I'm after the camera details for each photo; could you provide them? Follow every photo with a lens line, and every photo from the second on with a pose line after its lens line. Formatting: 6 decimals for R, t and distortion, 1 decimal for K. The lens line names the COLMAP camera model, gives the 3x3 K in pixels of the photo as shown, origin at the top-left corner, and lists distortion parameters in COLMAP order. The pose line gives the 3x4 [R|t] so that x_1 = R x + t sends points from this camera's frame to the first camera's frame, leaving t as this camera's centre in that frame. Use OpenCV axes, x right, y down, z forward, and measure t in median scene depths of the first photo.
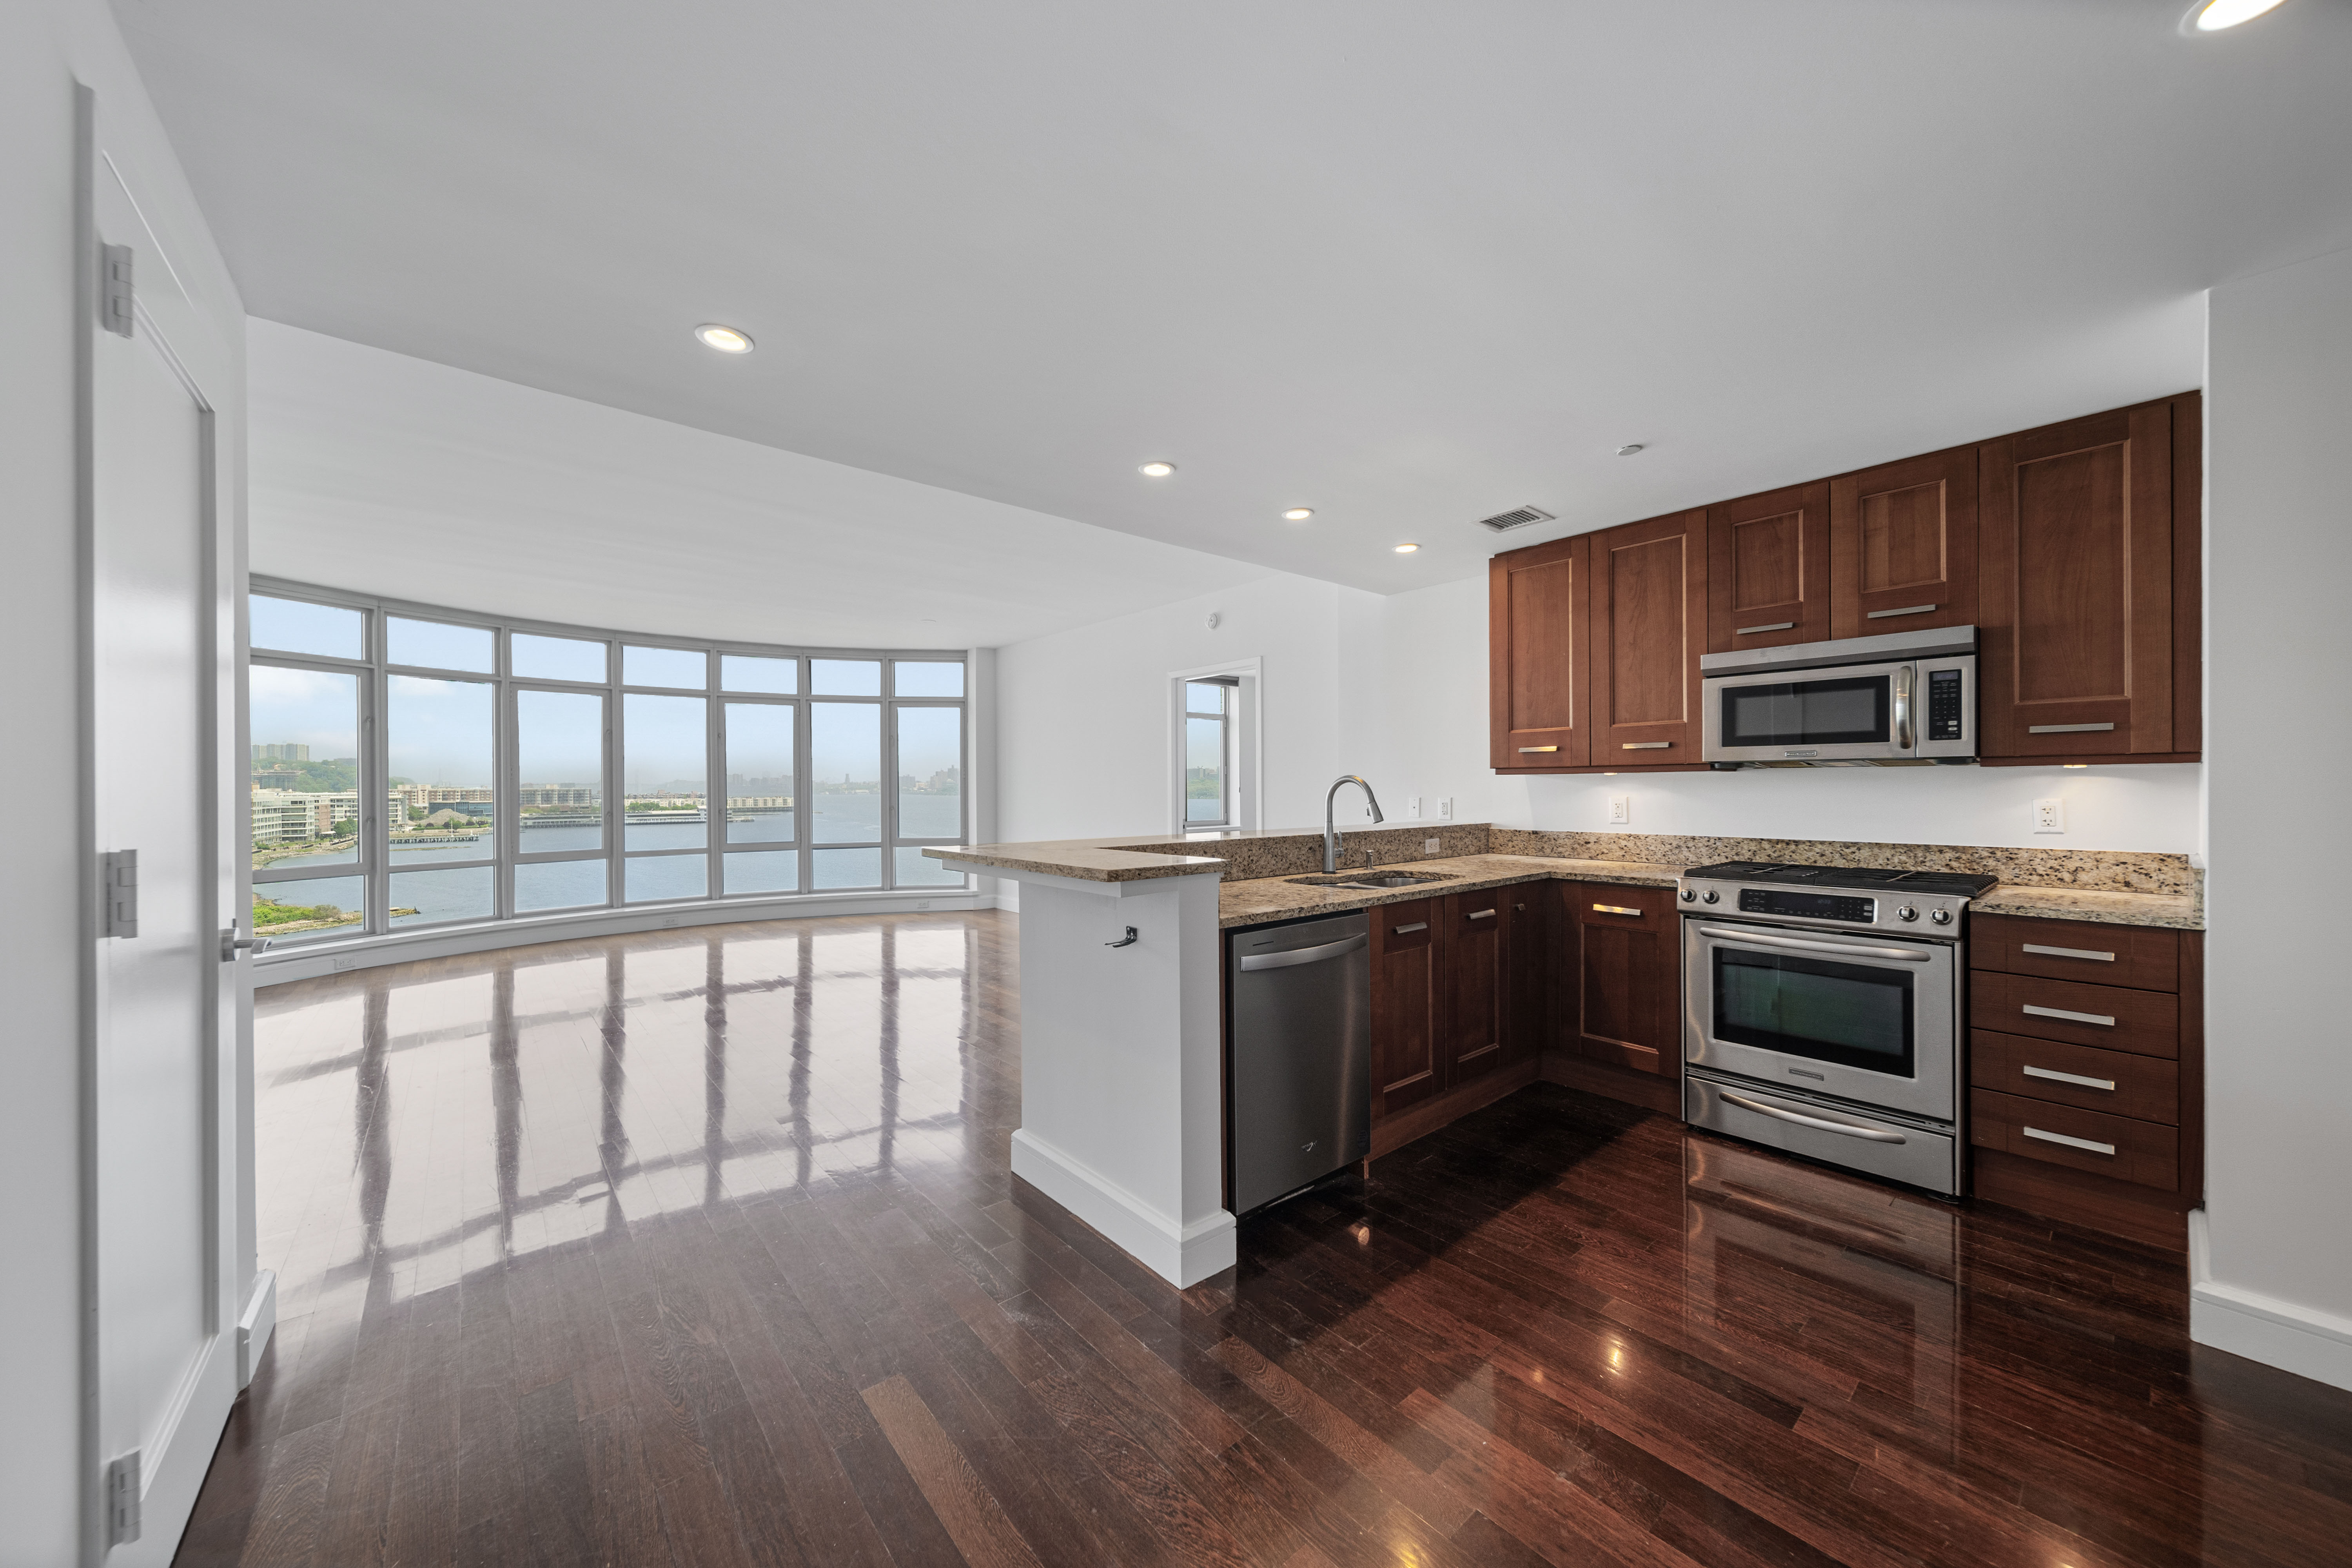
lens RADIAL K [[837.0, 0, 1194.5], [0, 837.0, 787.2], [0, 0, 1]] dist [-0.003308, -0.000157]
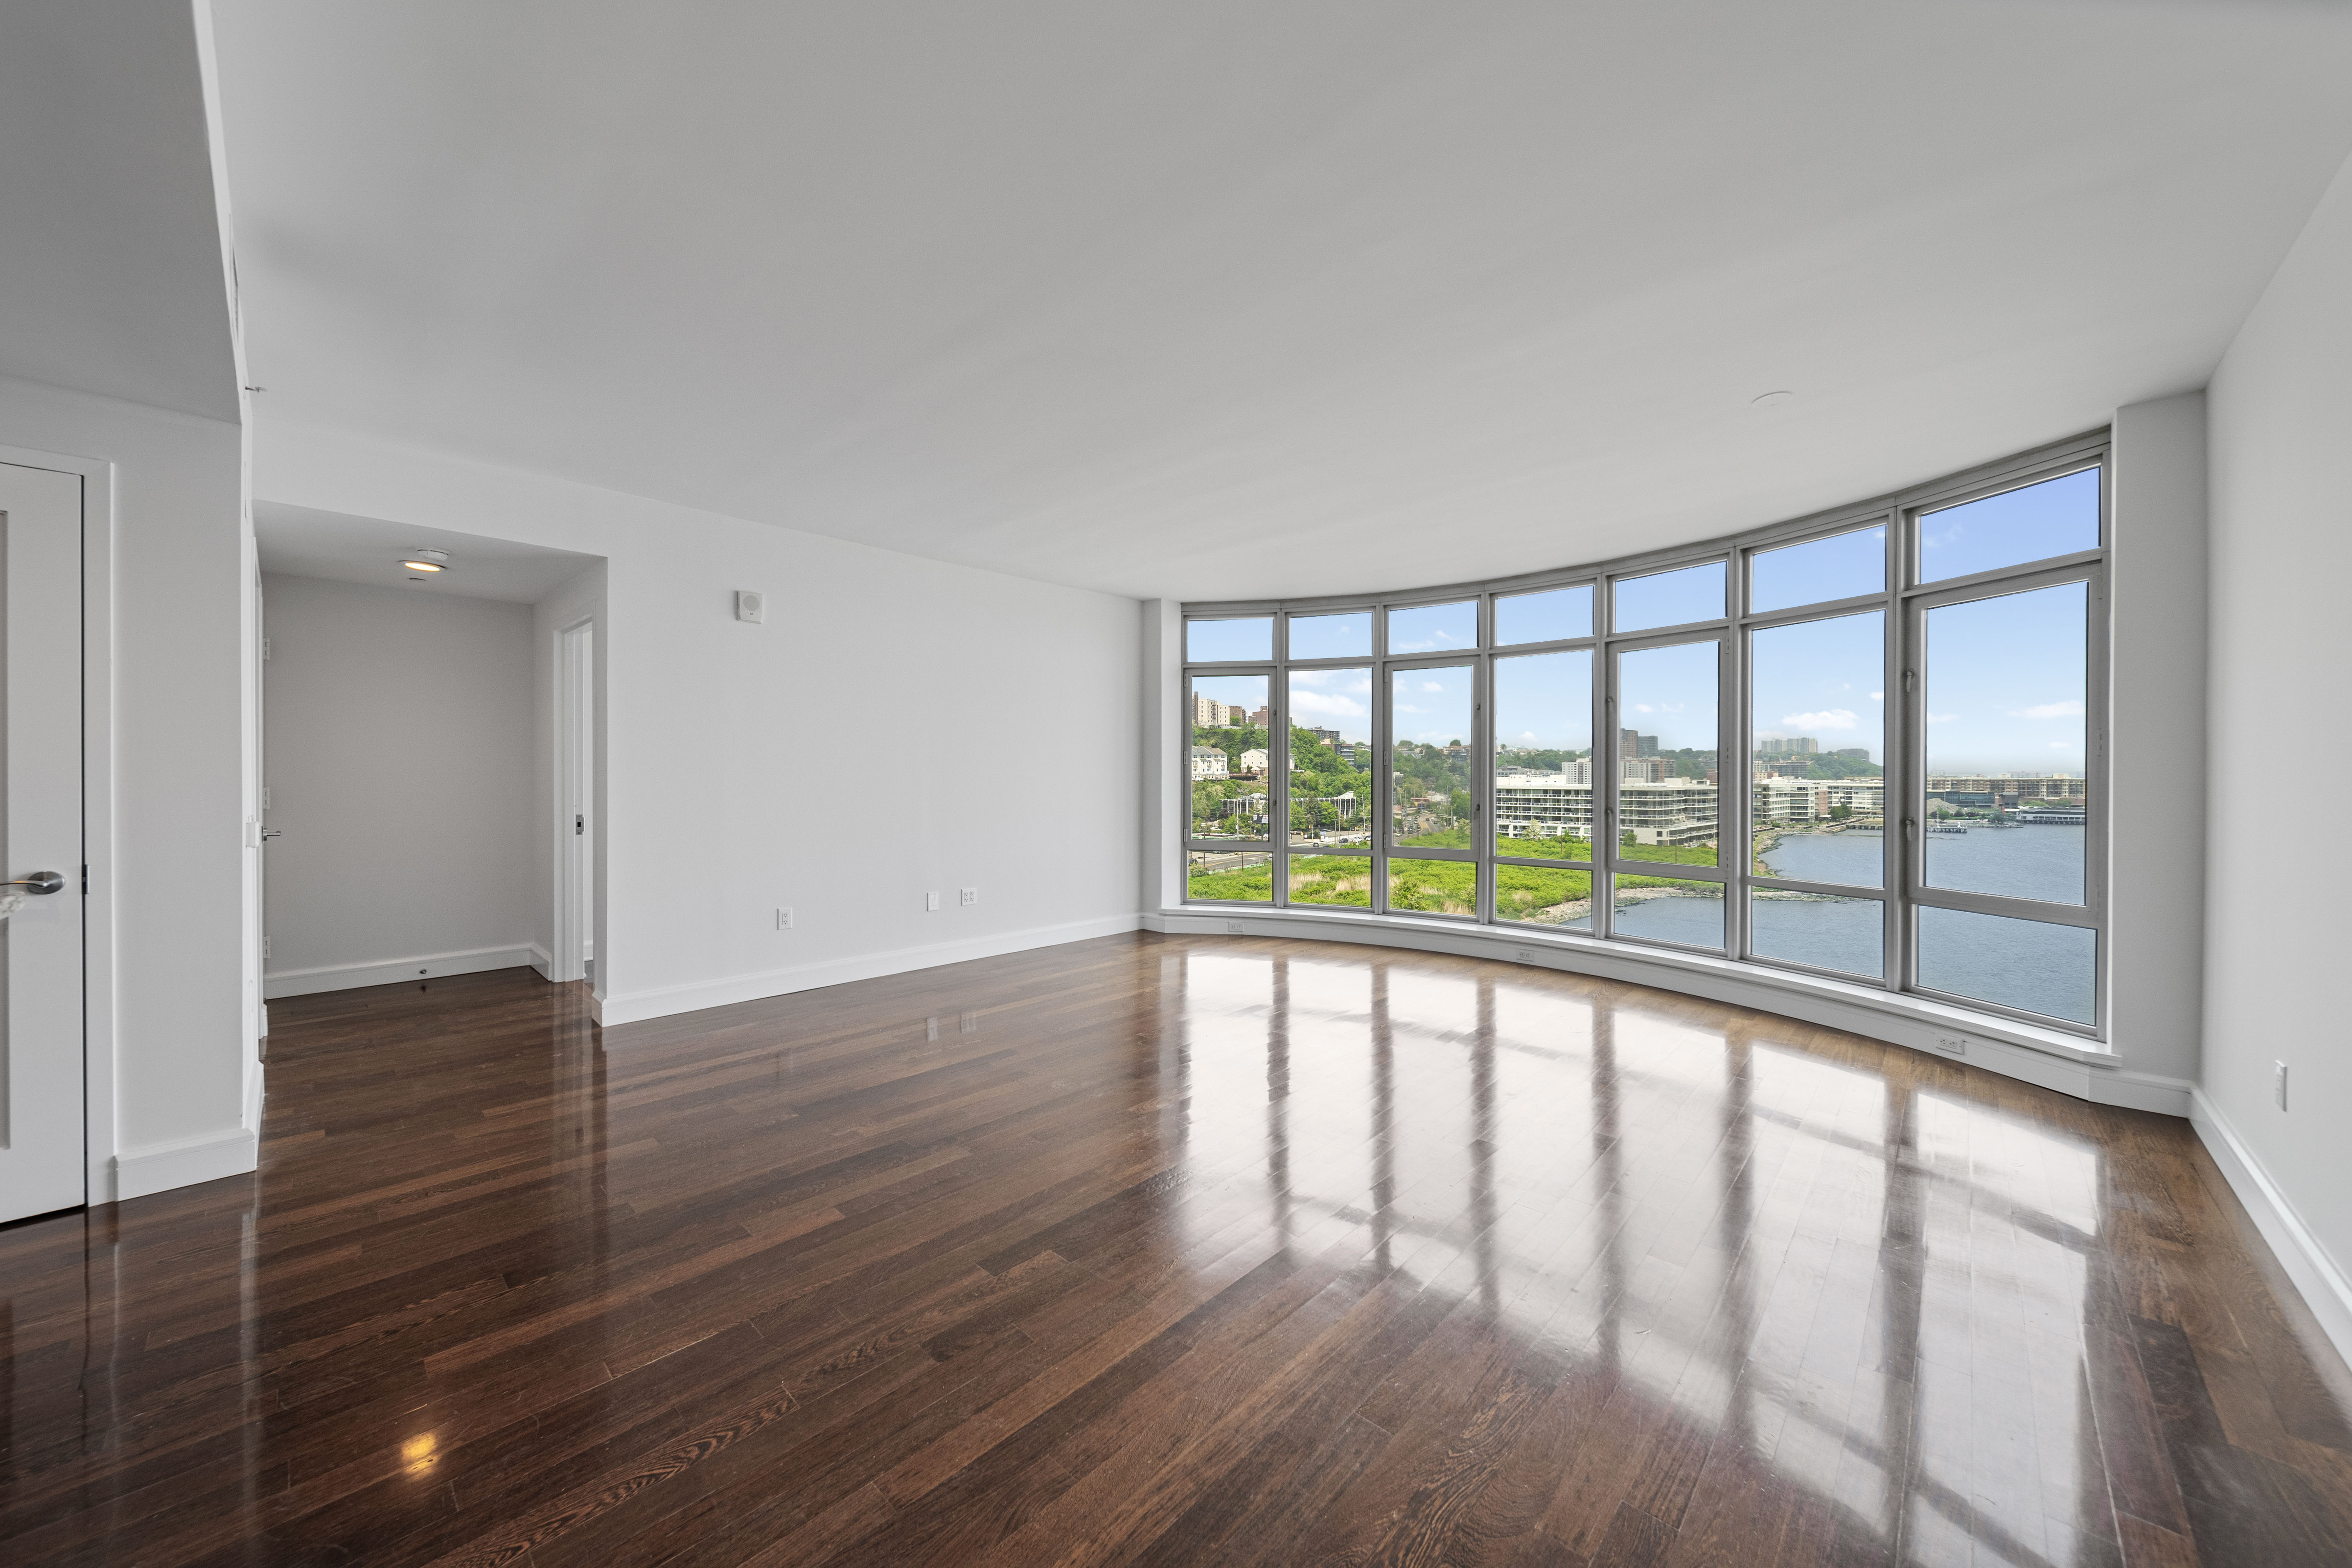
lens RADIAL K [[837.0, 0, 1152.4], [0, 837.0, 785.9], [0, 0, 1]] dist [-0.003308, -0.000157]
pose [[0.082689, 0.017338, -0.996425, 0.083620], [-0.005602, 0.999841, 0.016933, -0.001647], [0.996560, 0.004182, 0.082773, 0.570565]]
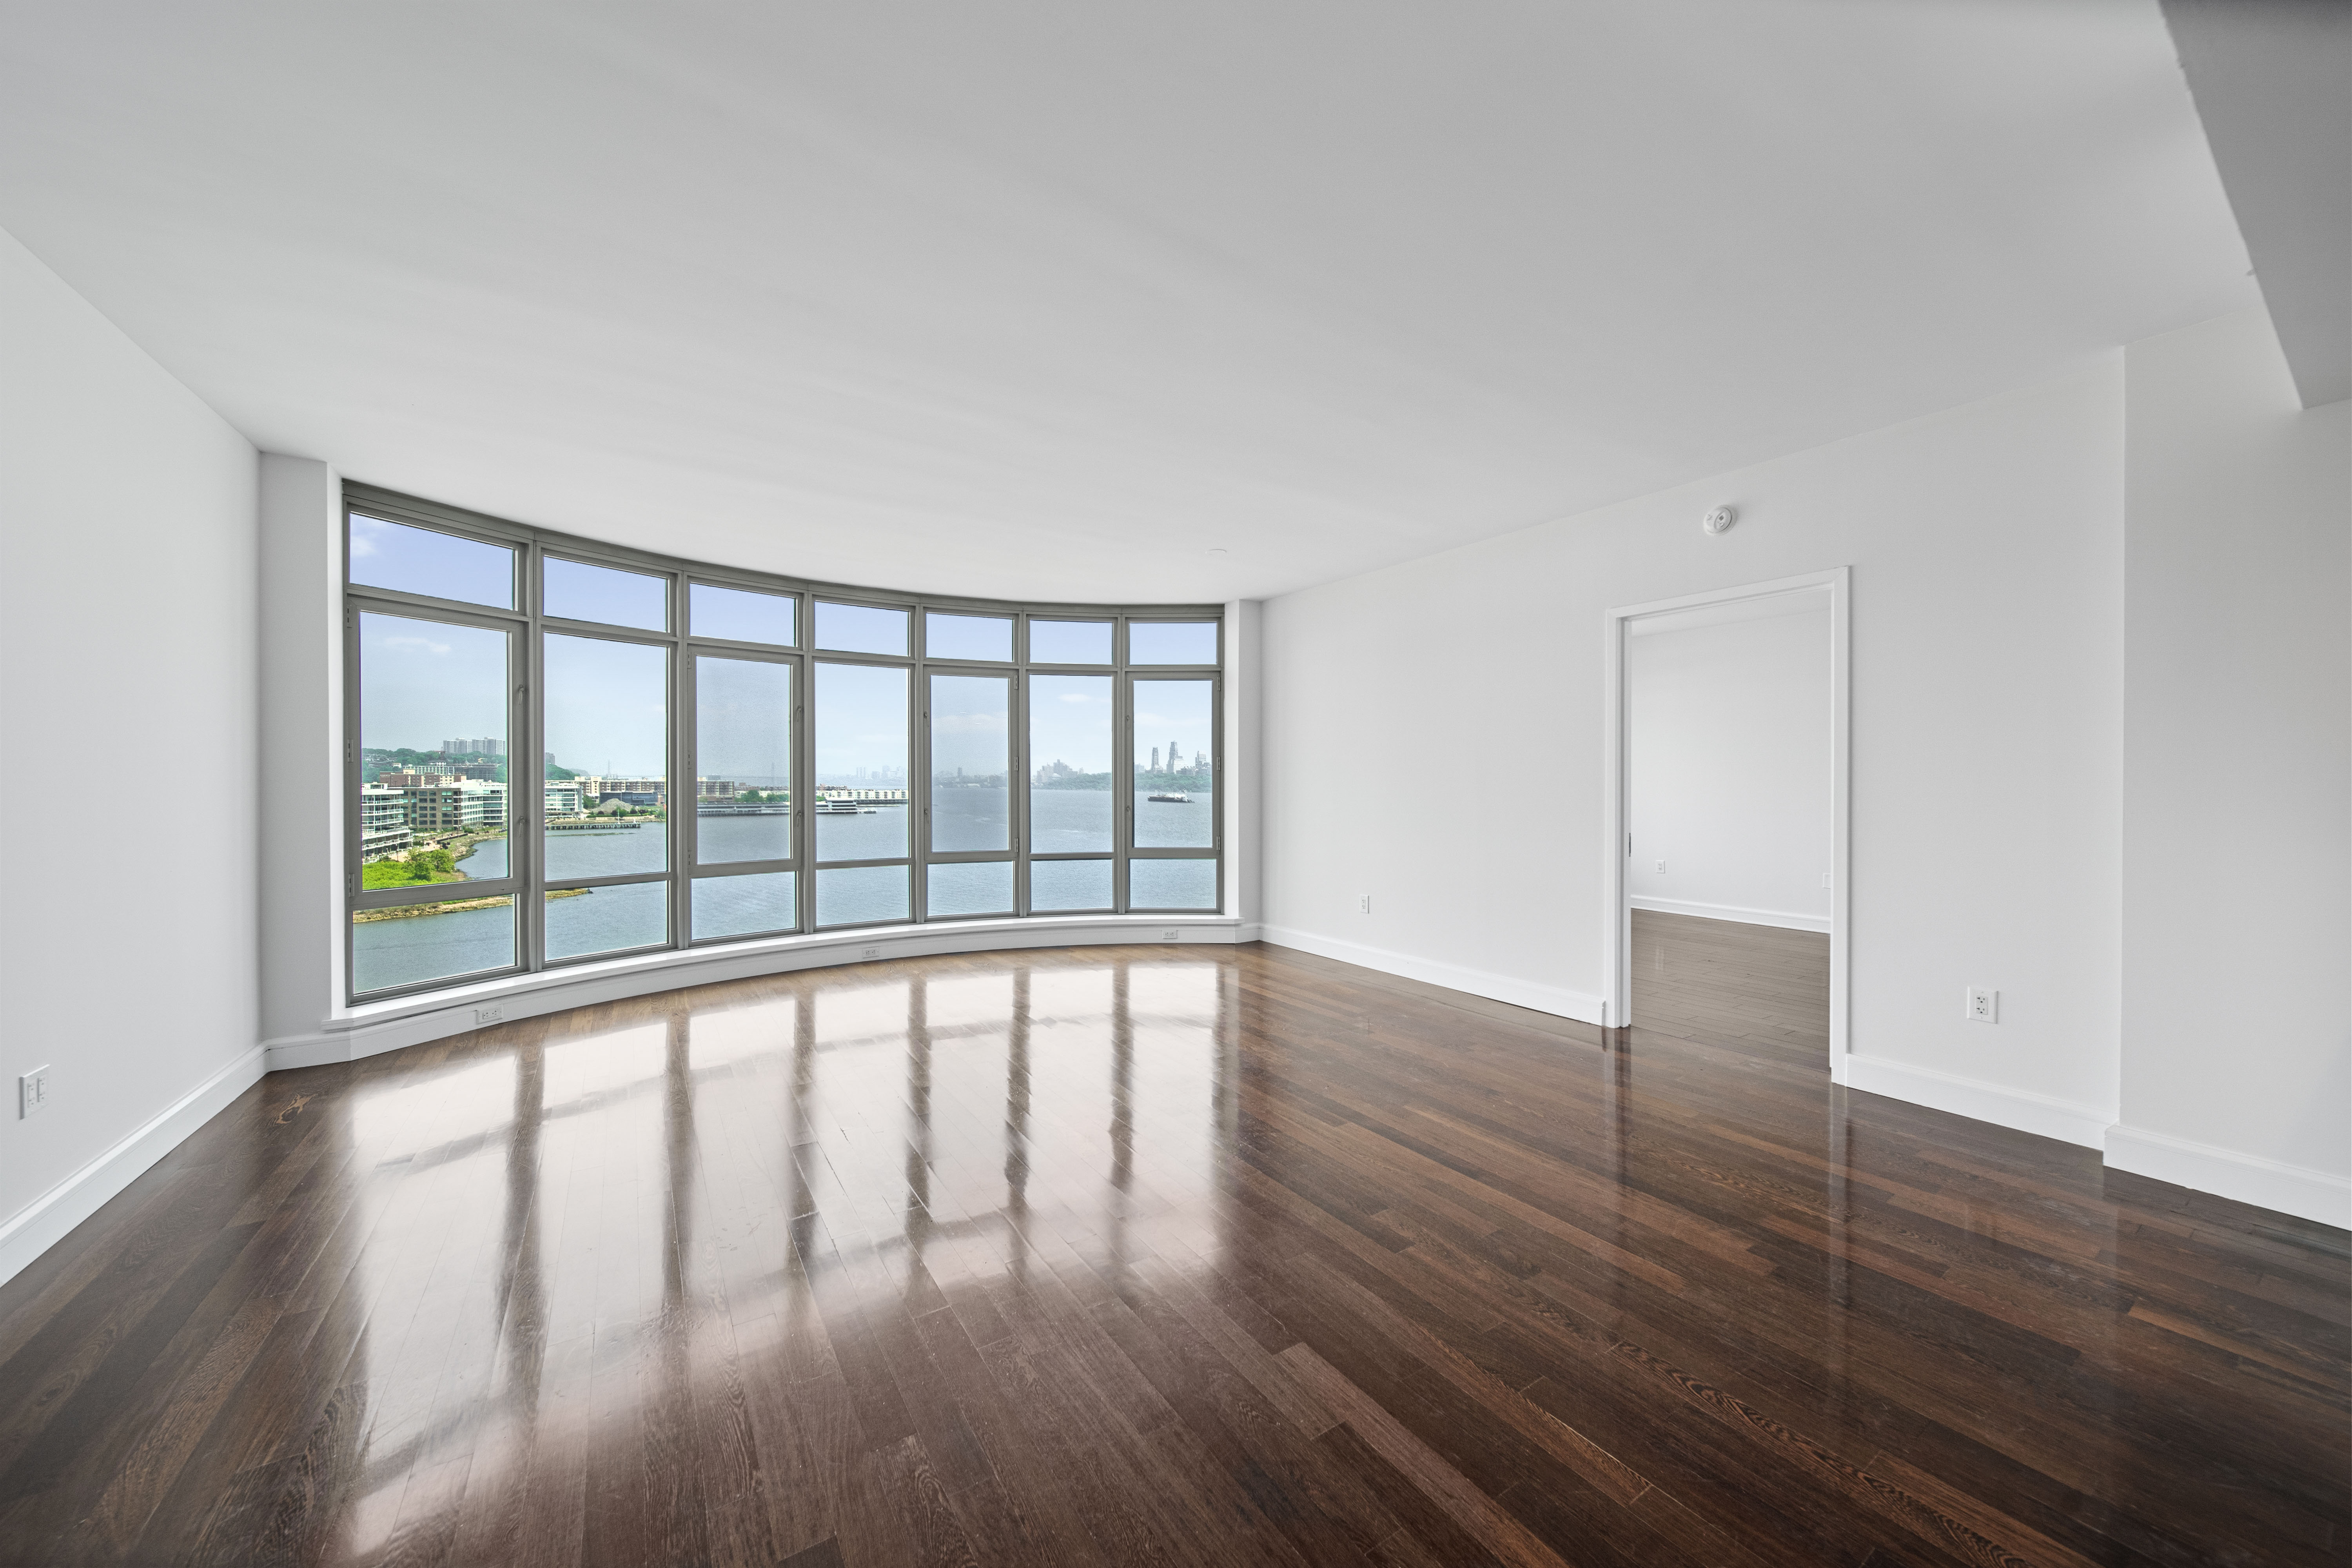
lens RADIAL K [[837.0, 0, 1177.3], [0, 837.0, 789.5], [0, 0, 1]] dist [-0.003308, -0.000157]
pose [[0.990479, 0.007164, -0.137476, -0.222907], [-0.006052, 0.999946, 0.008504, -0.000097], [0.137530, -0.007591, 0.990469, 0.249696]]
